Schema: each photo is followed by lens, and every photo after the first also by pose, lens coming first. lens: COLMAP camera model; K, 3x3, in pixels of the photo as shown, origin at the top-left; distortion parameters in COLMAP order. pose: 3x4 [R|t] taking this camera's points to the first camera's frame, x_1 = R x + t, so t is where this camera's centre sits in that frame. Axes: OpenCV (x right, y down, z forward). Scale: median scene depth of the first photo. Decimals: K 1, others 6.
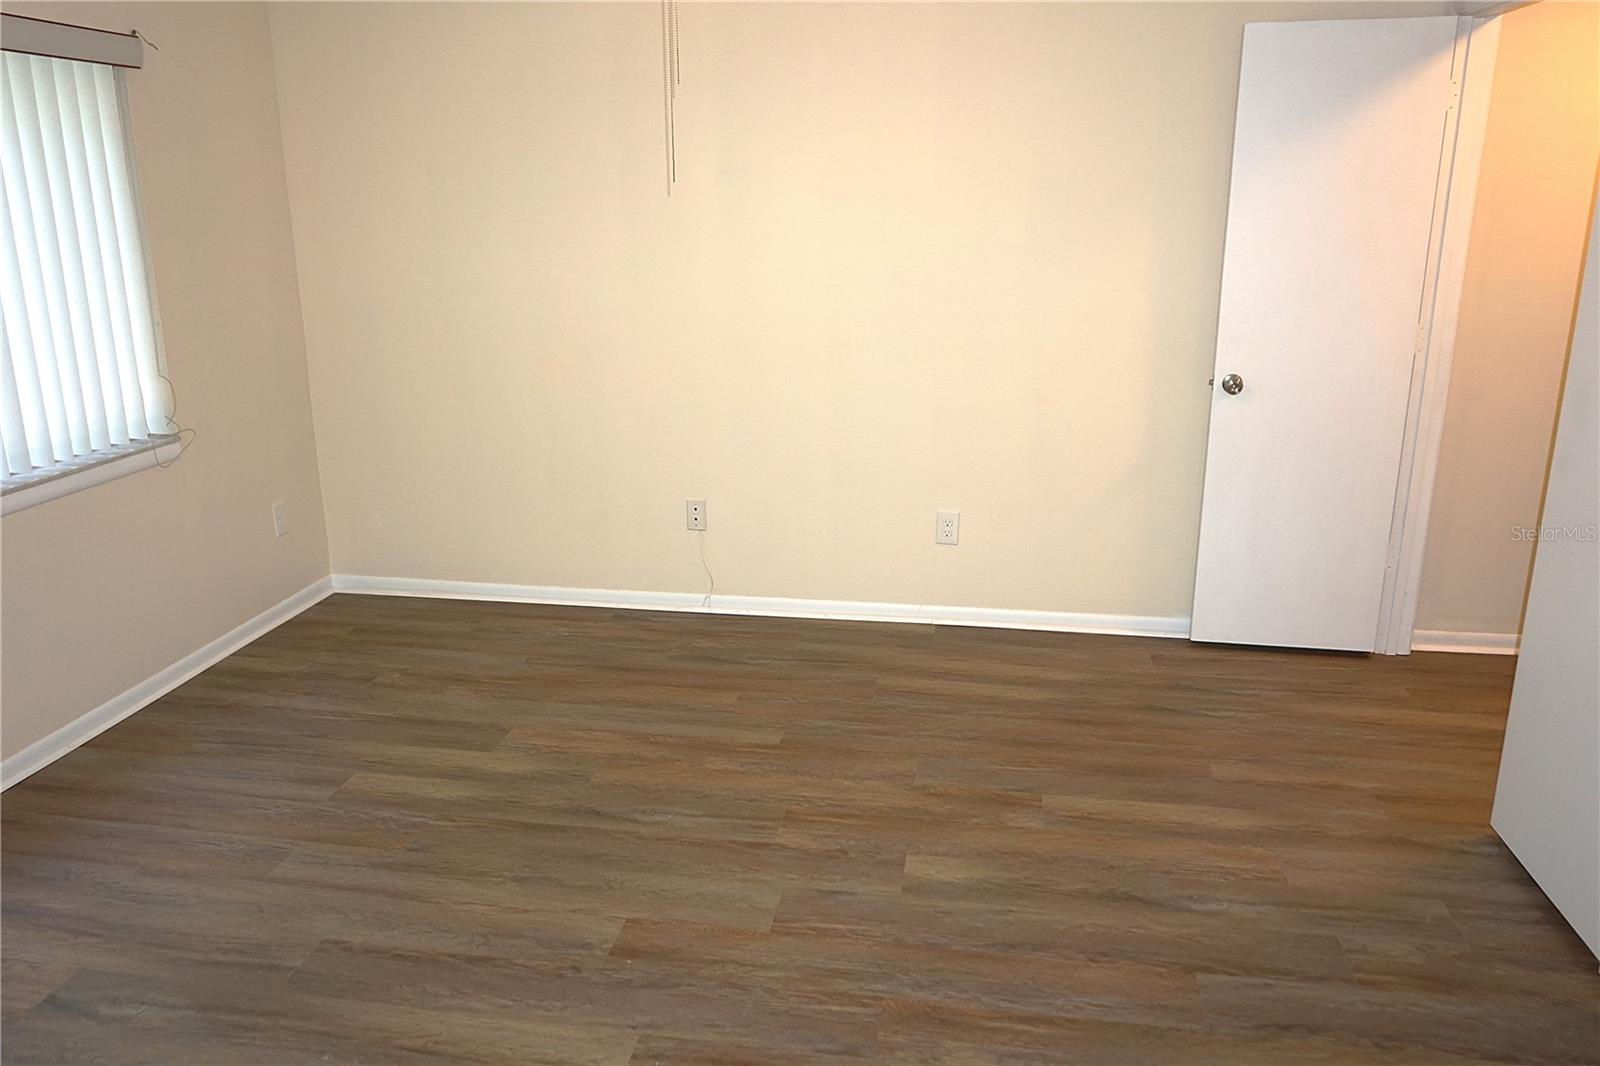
lens RADIAL K [[1211.8, 0, 801.1], [0, 1211.8, 532.1], [0, 0, 1]] dist [-0.042304, 0.019792]
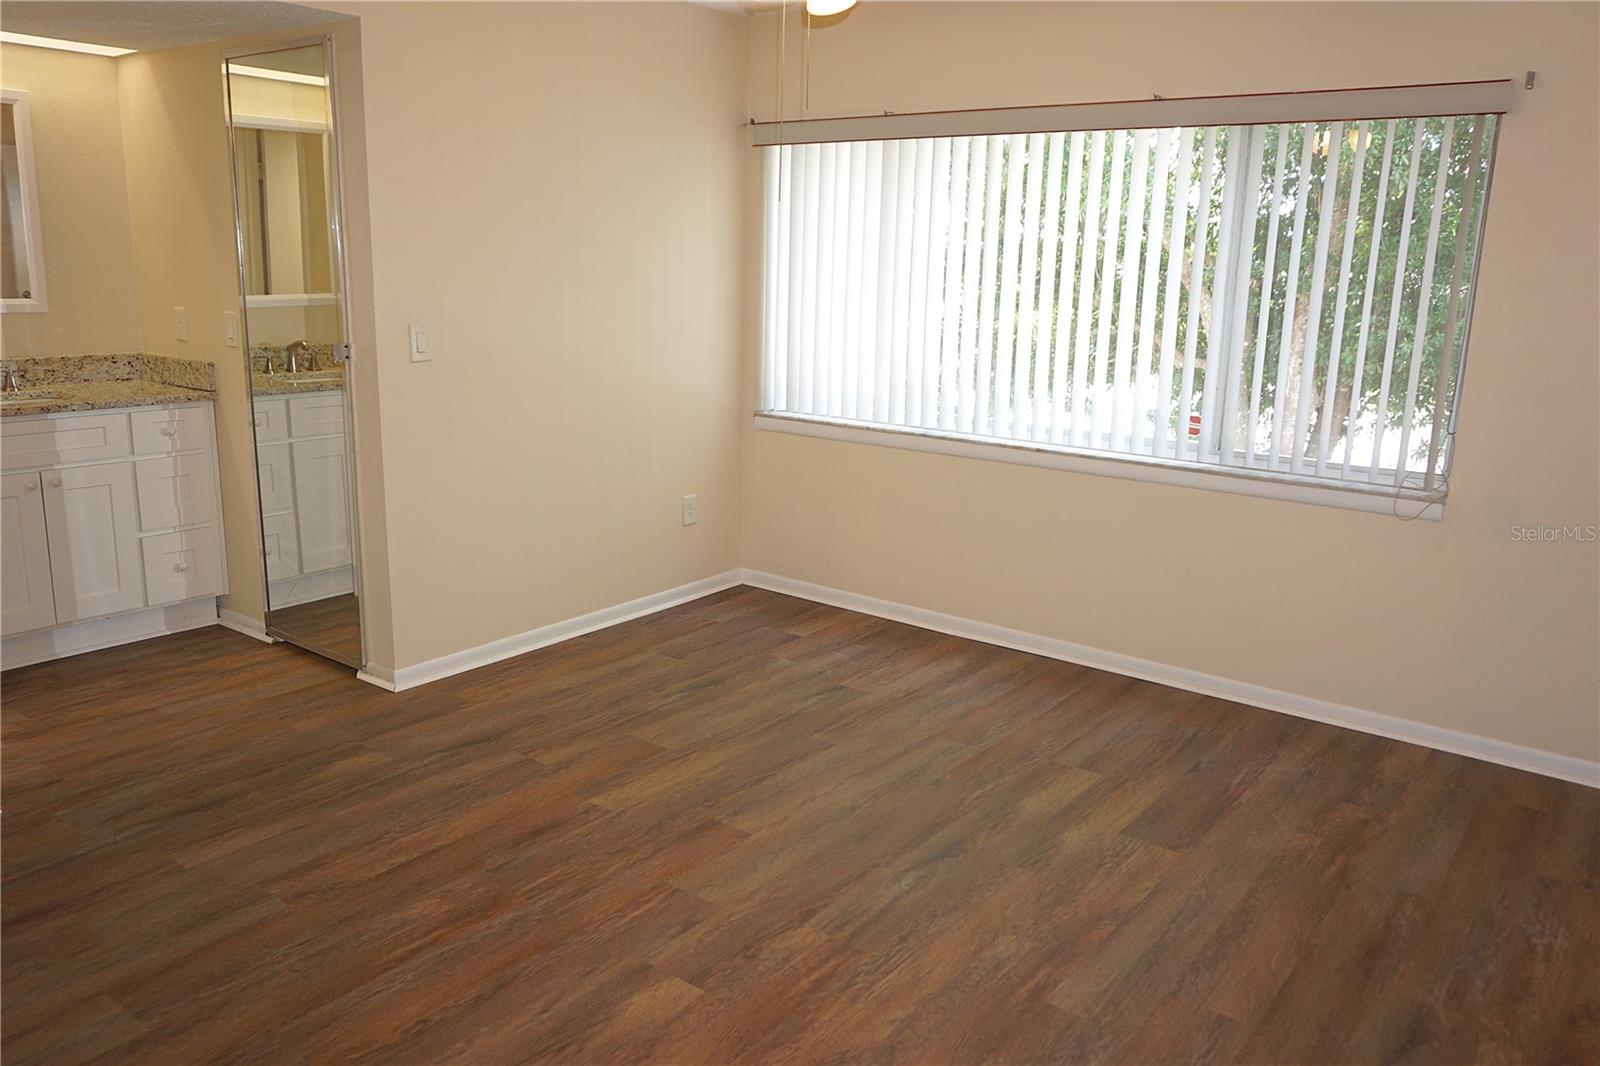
lens RADIAL K [[1211.8, 0, 800.7], [0, 1211.8, 532.3], [0, 0, 1]] dist [-0.042304, 0.019792]
pose [[-0.476427, 0.181364, -0.860305, 0.728749], [-0.265963, 0.902921, 0.337635, -0.324565], [0.838022, 0.389668, -0.381940, 1.275924]]
